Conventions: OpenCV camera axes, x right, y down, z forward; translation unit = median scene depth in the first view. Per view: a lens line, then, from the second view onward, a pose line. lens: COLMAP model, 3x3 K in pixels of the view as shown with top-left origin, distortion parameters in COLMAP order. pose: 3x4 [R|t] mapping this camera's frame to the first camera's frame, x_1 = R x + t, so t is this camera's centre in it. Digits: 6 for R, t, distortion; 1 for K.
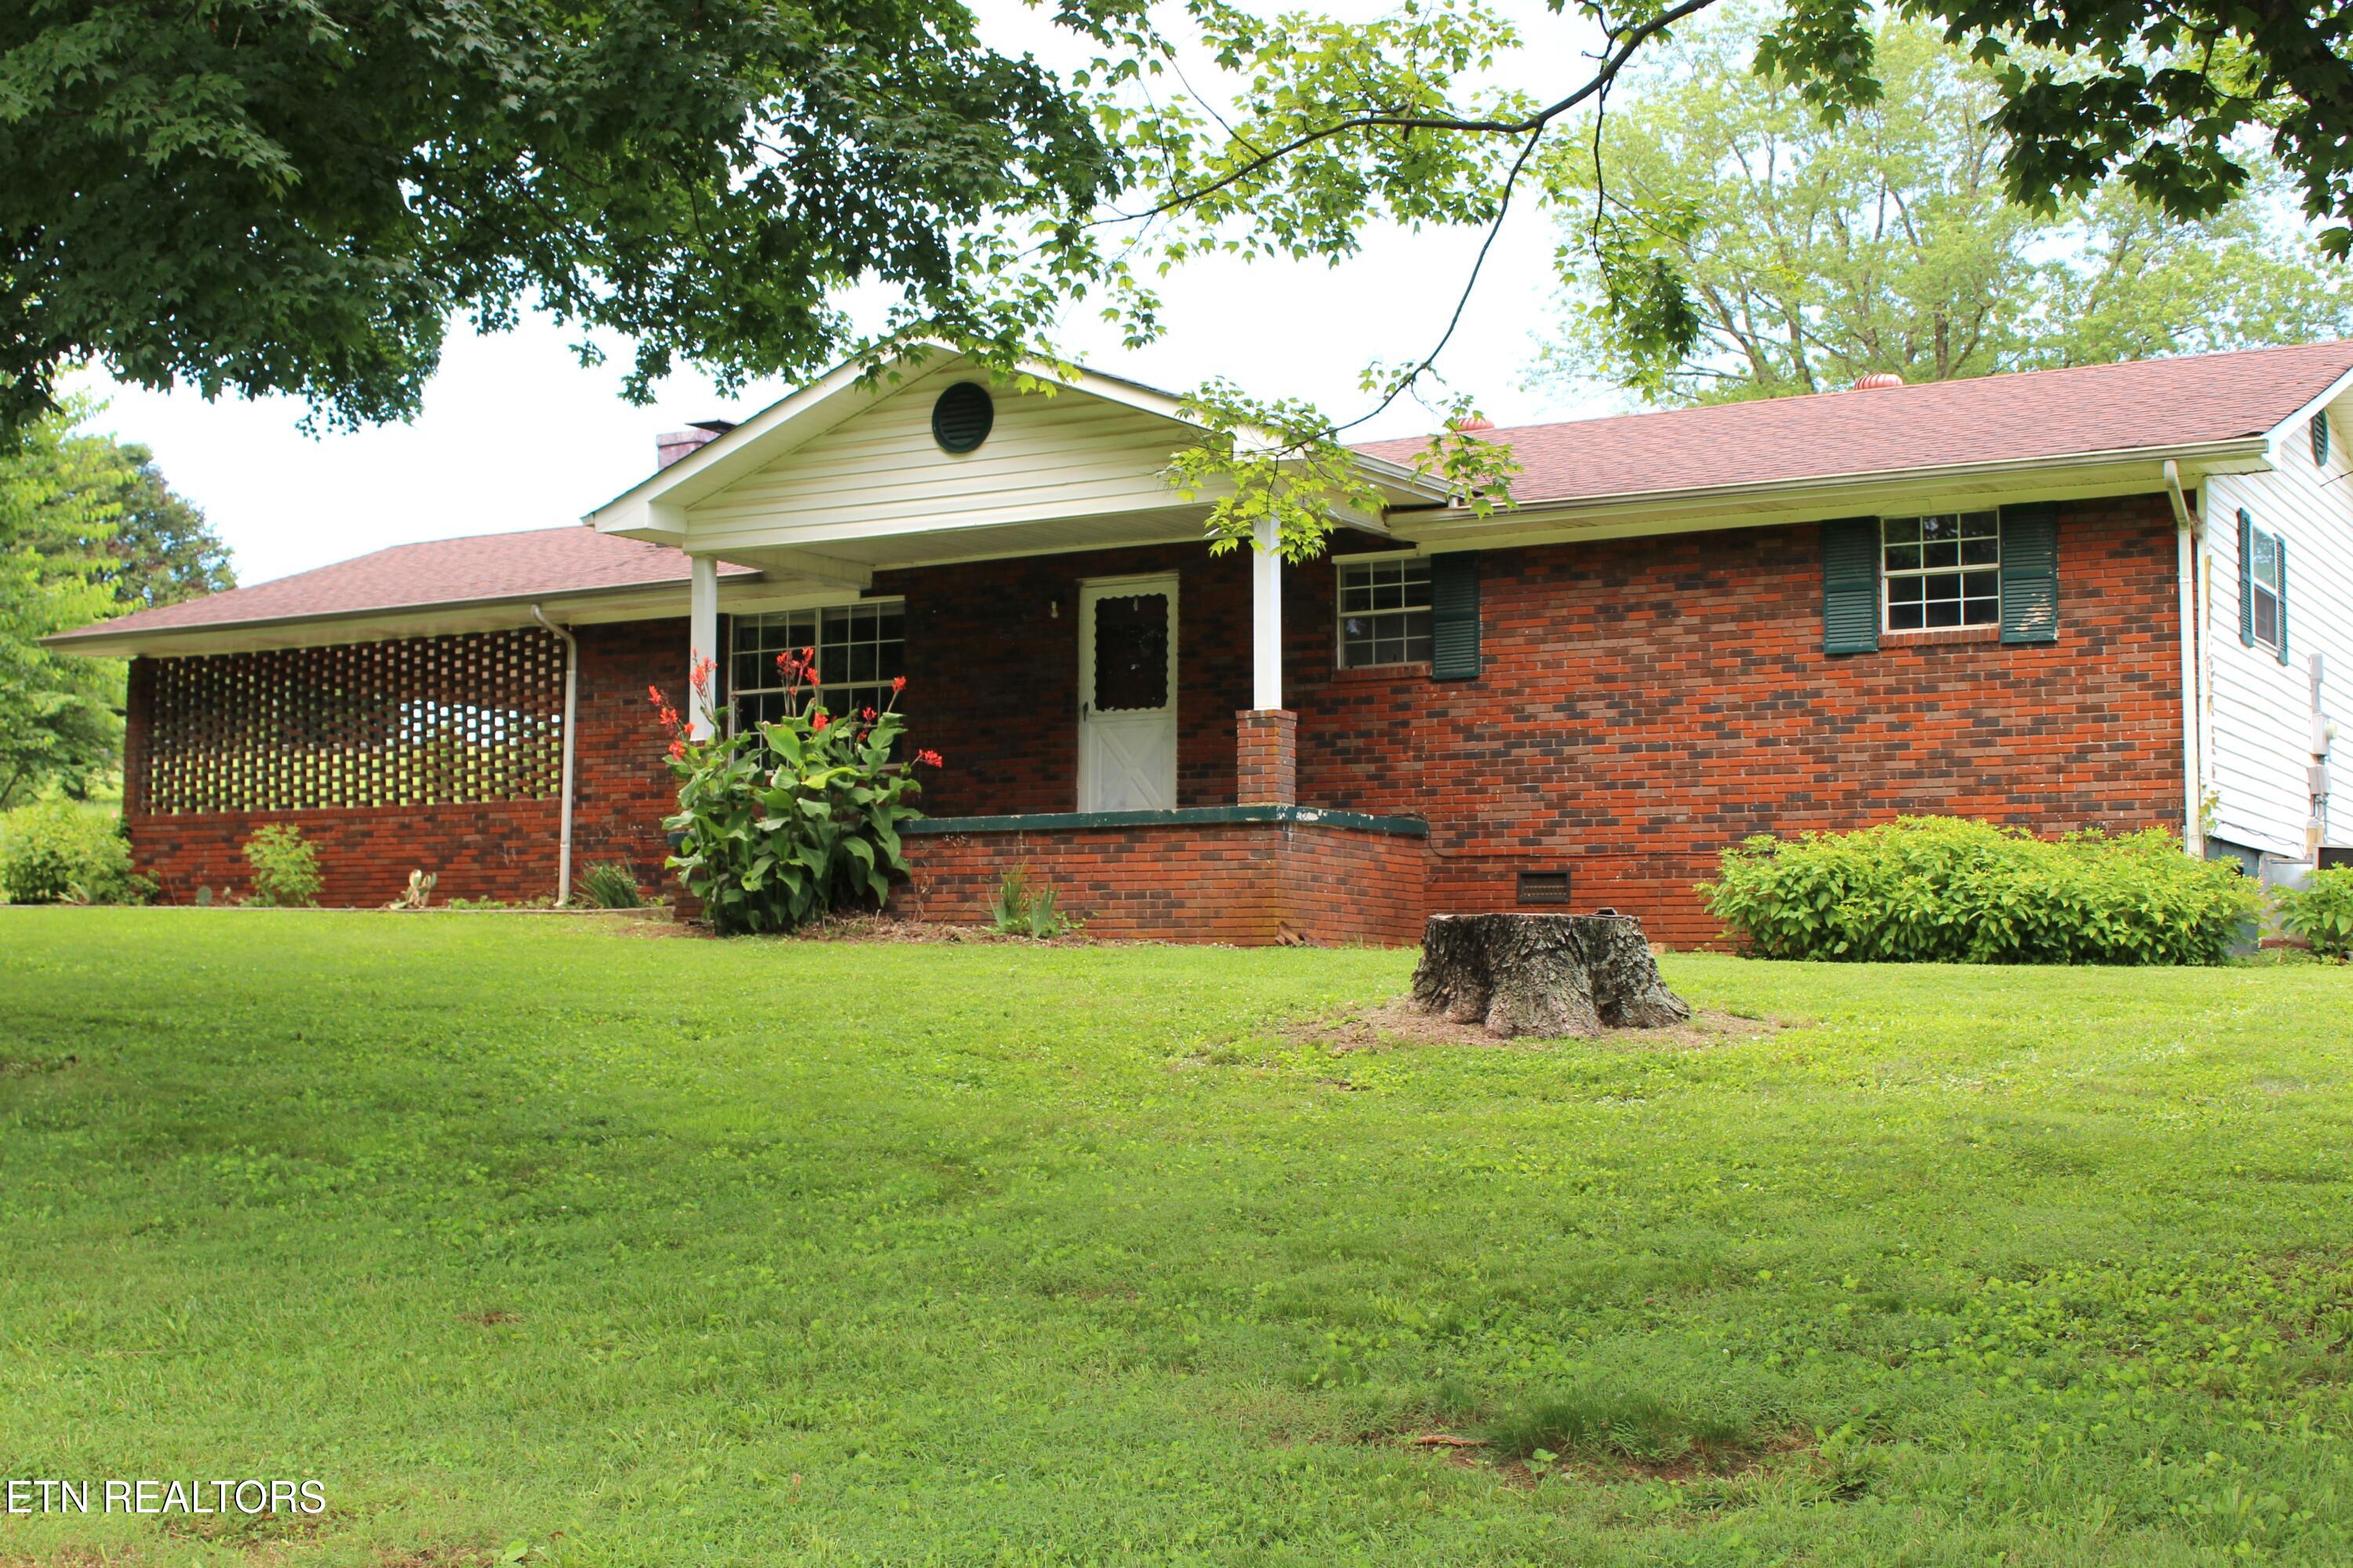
lens RADIAL K [[2935.7, 0, 1229.6], [0, 2935.7, 703.1], [0, 0, 1]] dist [0.036713, 0.024150]
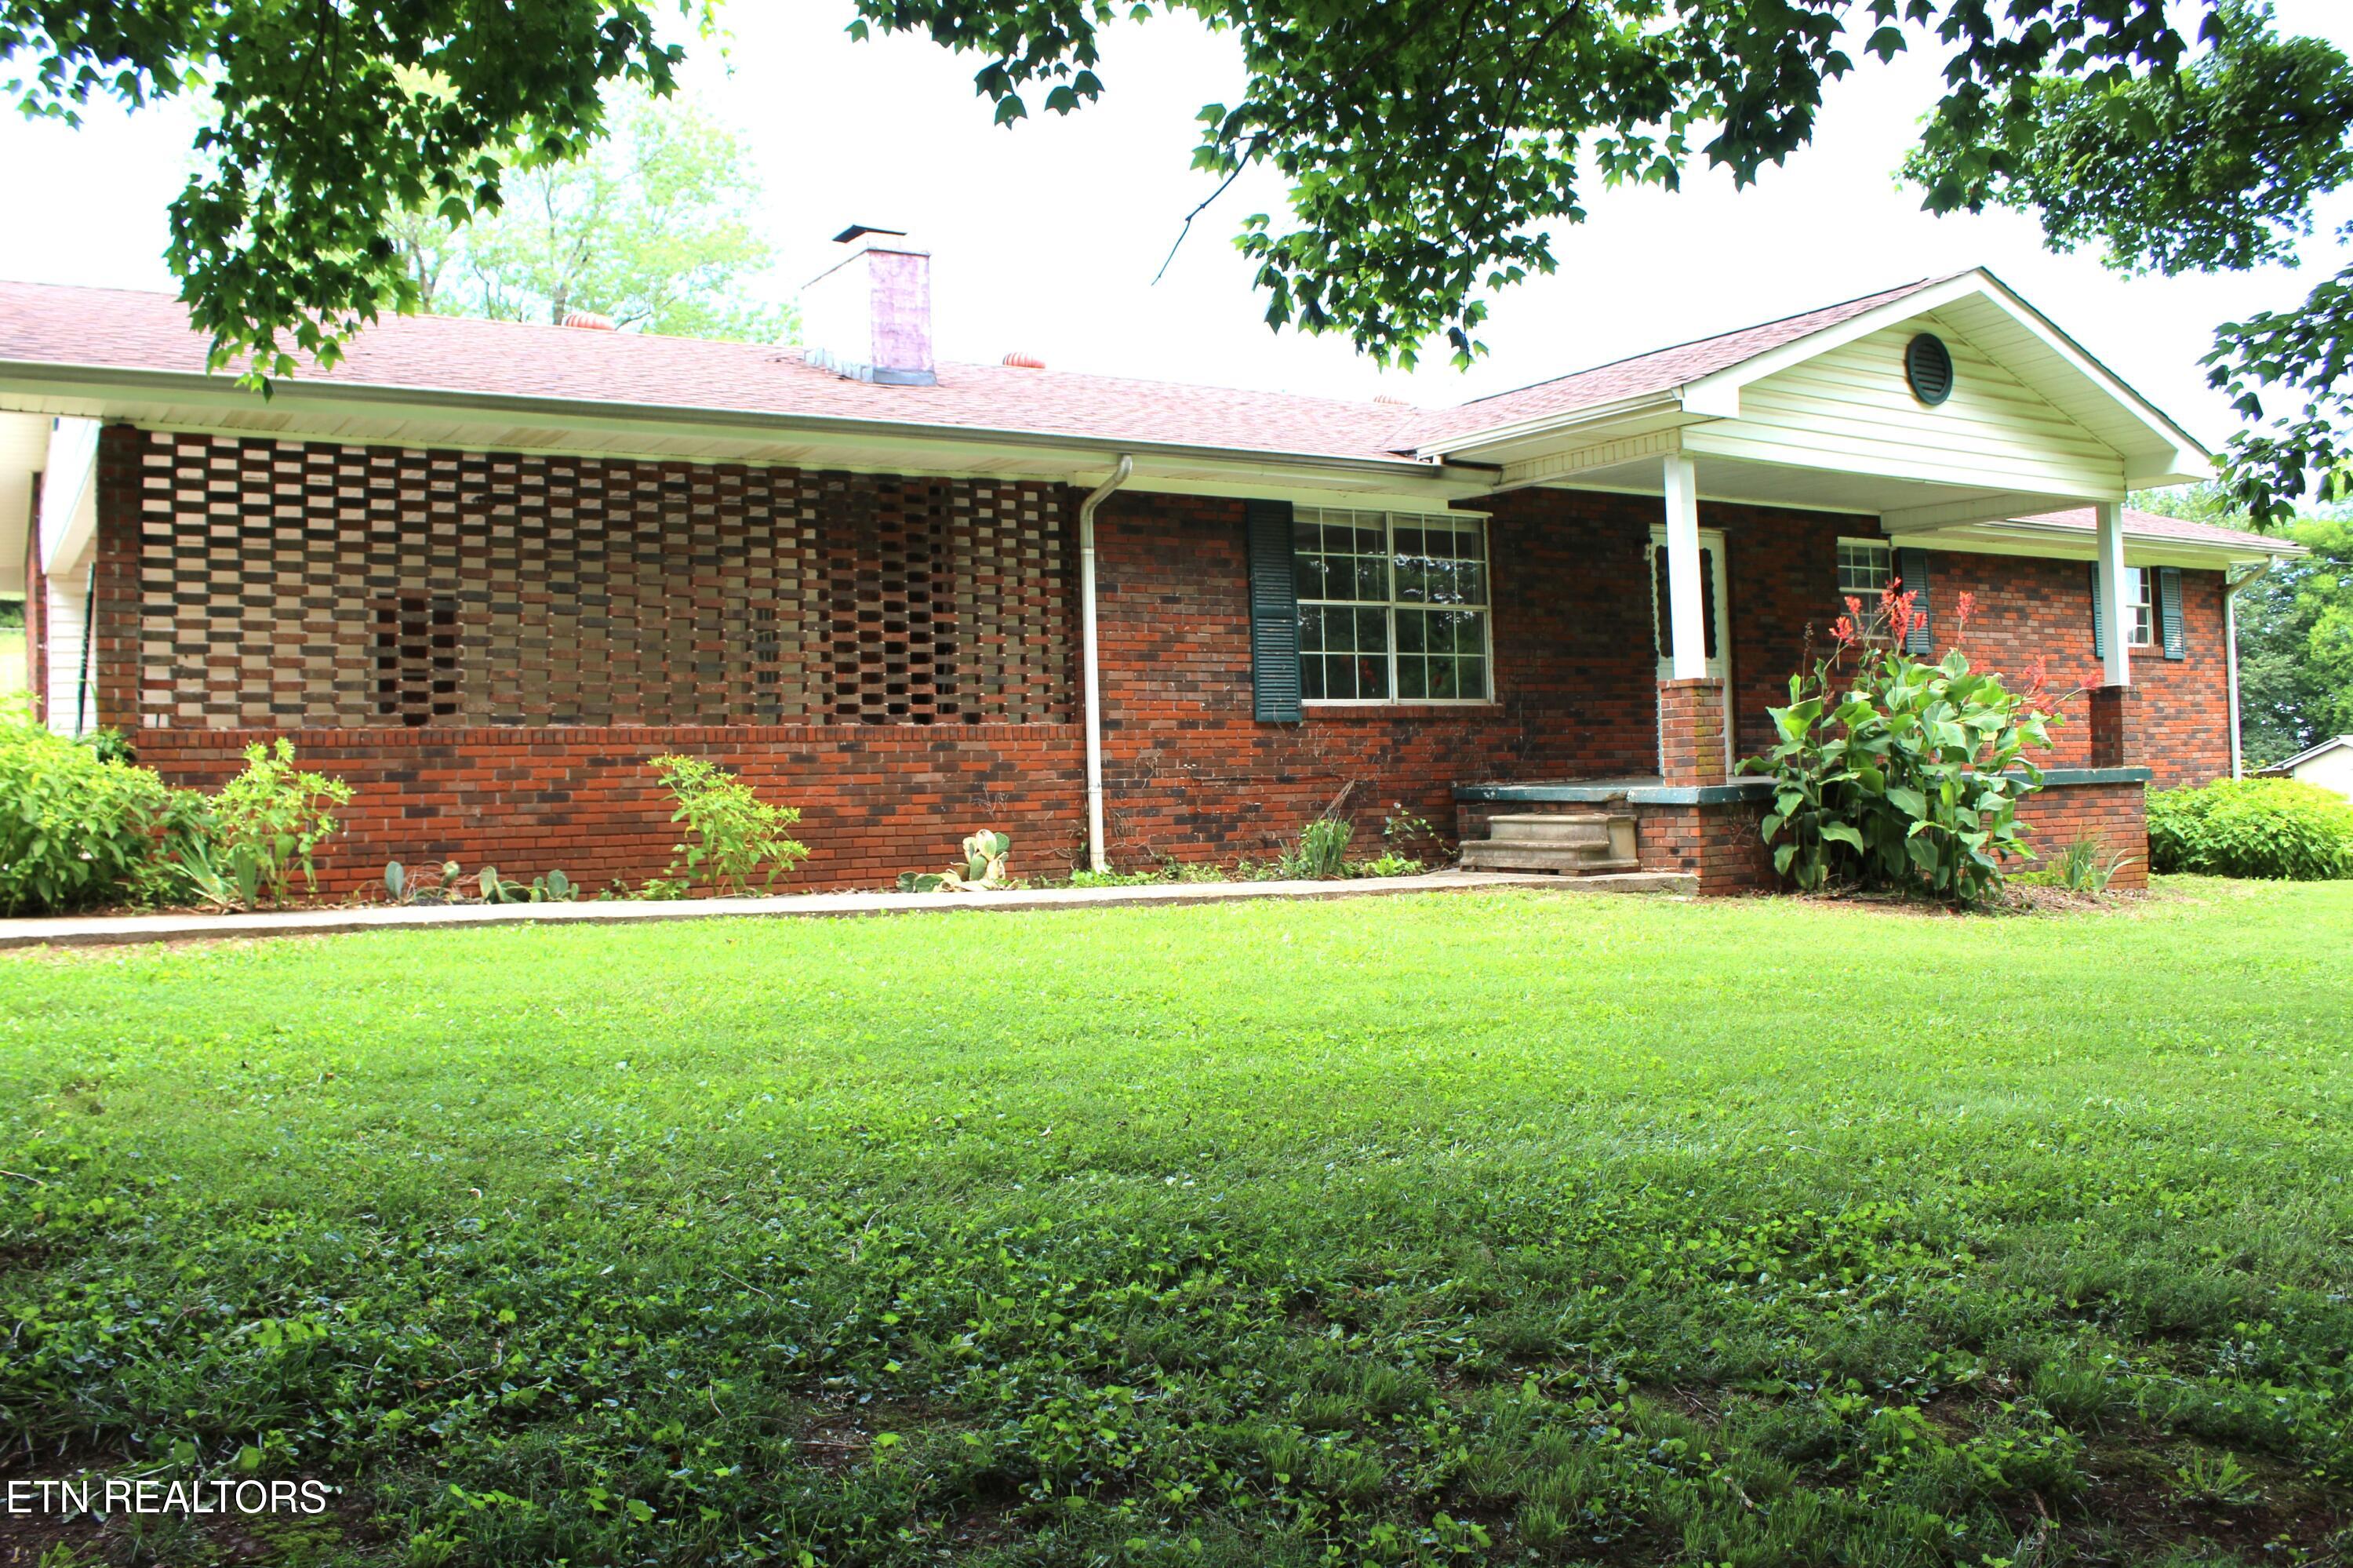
lens RADIAL K [[1969.0, 0, 1176.5], [0, 1969.0, 784.0], [0, 0, 1]] dist [-0.114614, 0.001014]
pose [[0.468894, -0.012627, 0.883164, -0.851063], [-0.063647, 0.996815, 0.048044, 0.029243], [-0.880958, -0.078739, 0.466597, 0.989728]]
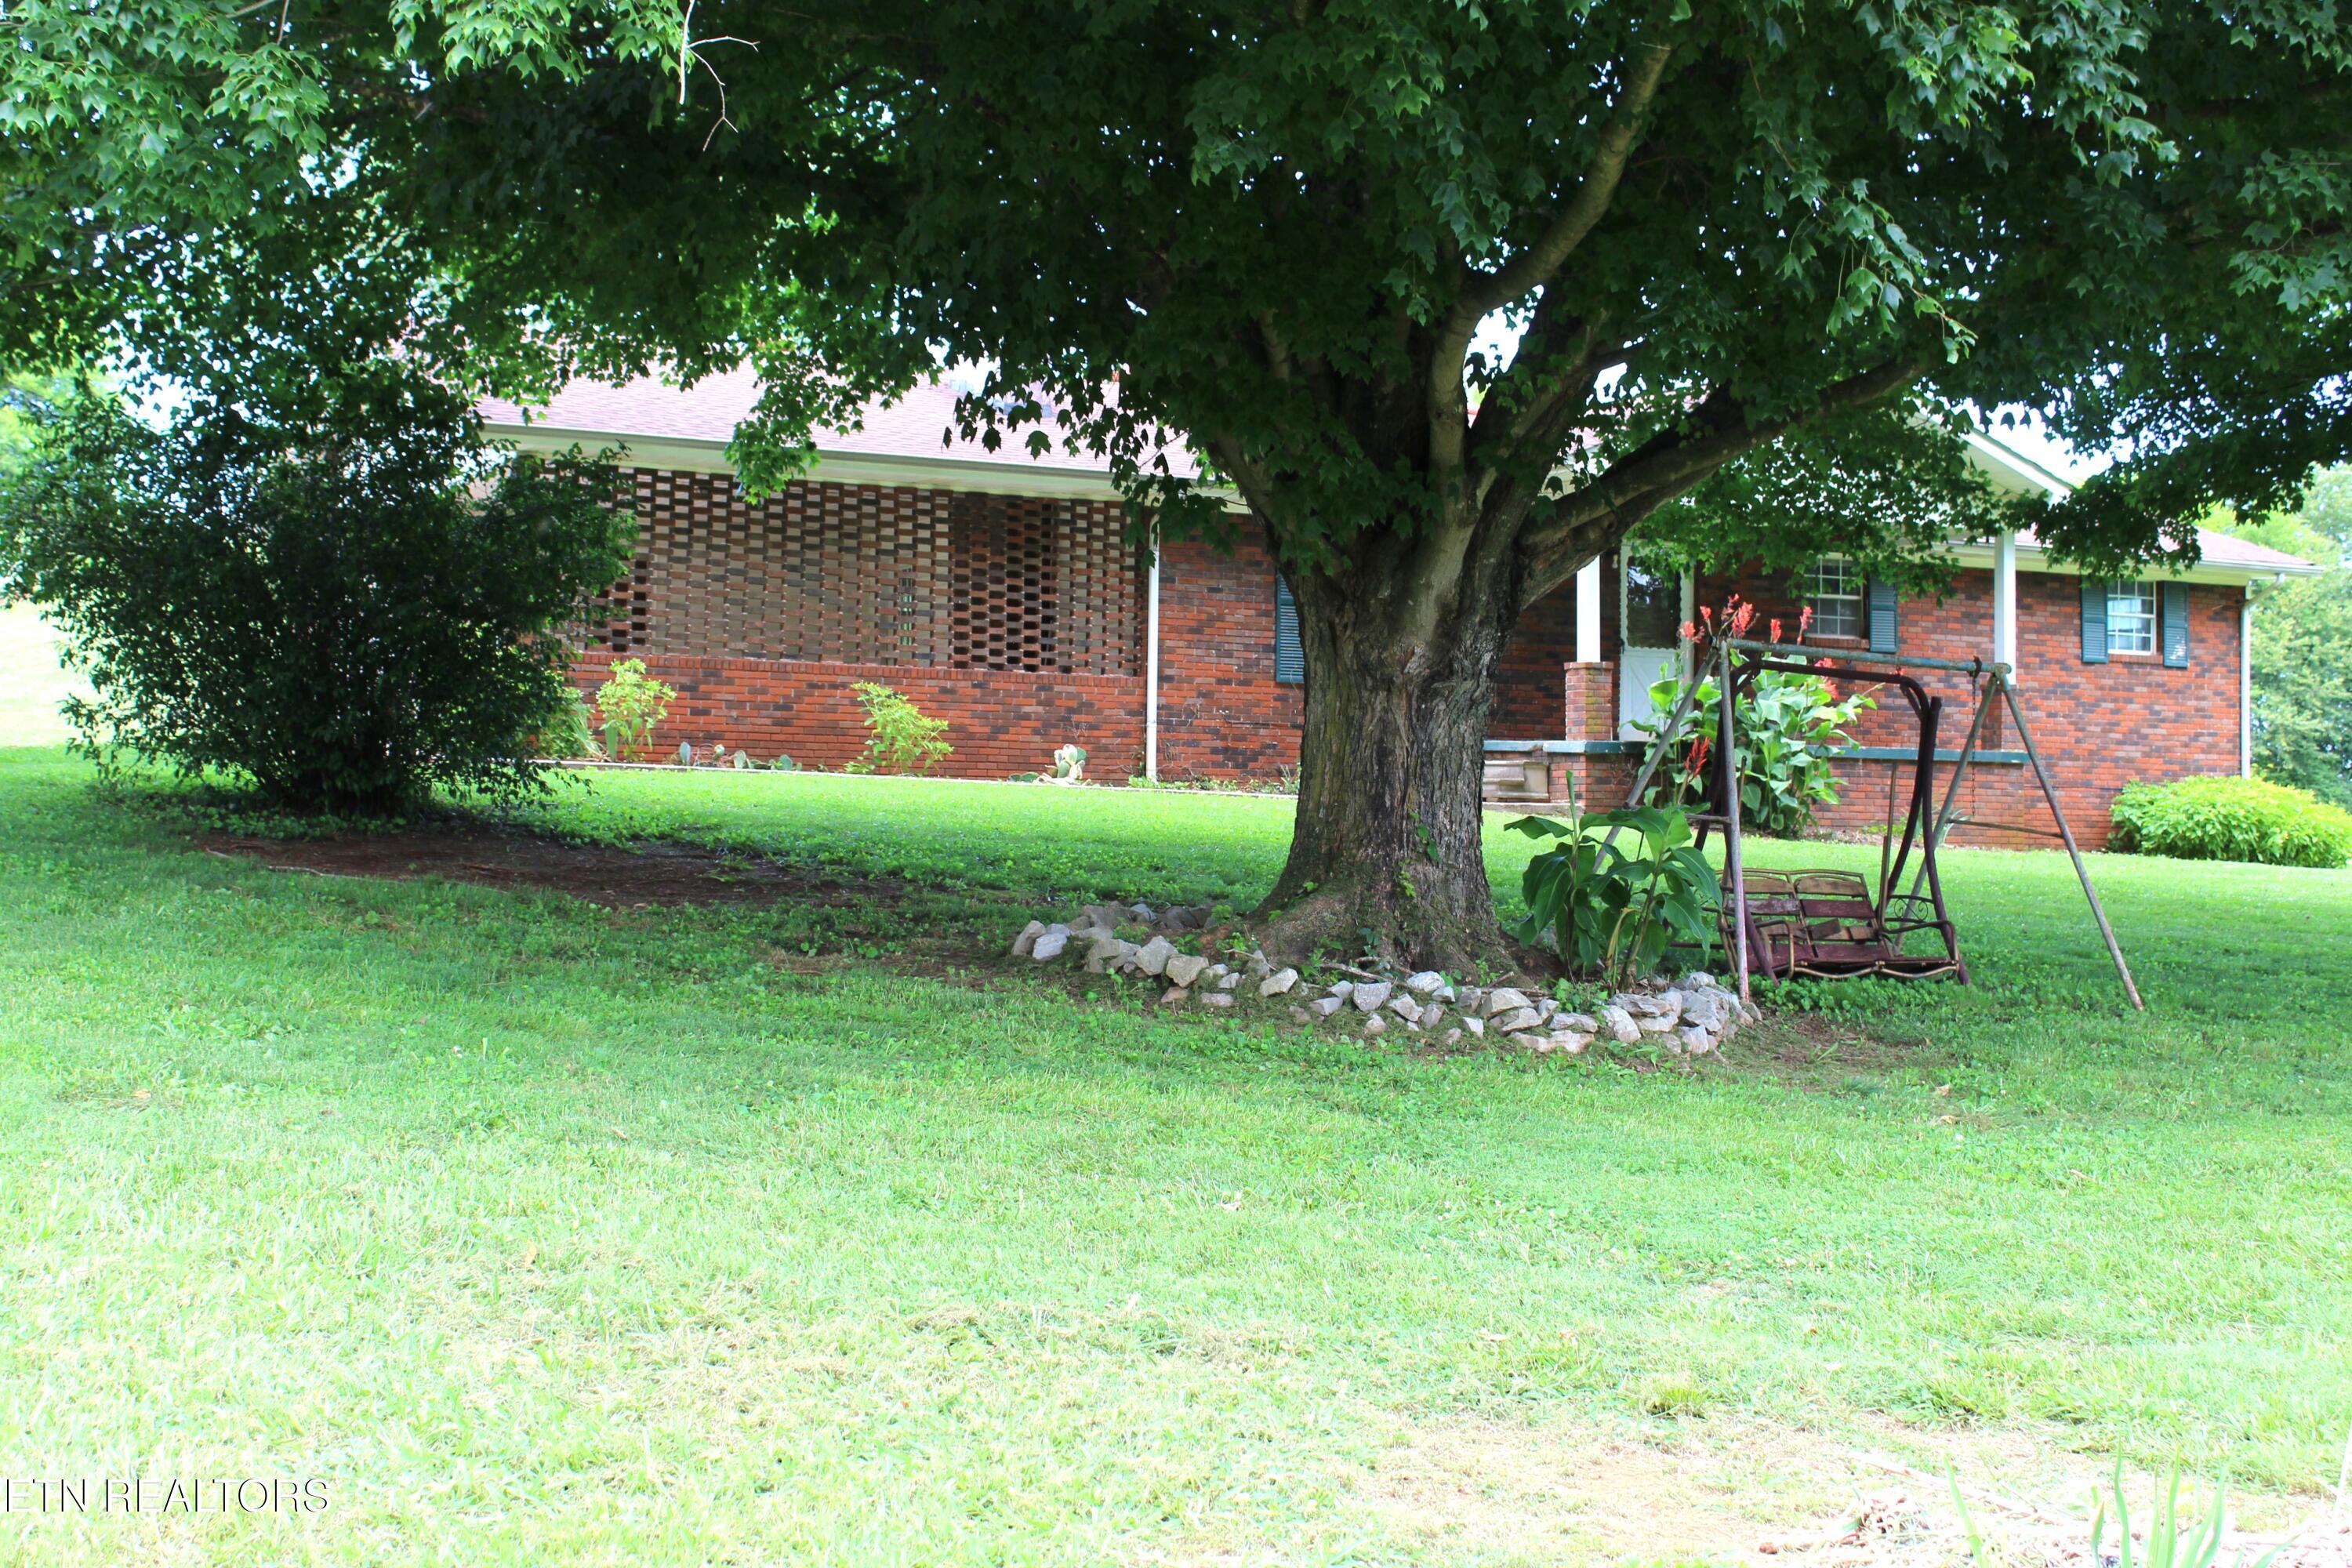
lens RADIAL K [[2934.3, 0, 1229.1], [0, 2934.3, 703.1], [0, 0, 1]] dist [0.036713, 0.024150]
pose [[0.518118, 0.040947, 0.854328, -1.415304], [-0.104830, 0.994363, 0.015917, 0.028982], [-0.848860, -0.097806, 0.519490, 0.592638]]
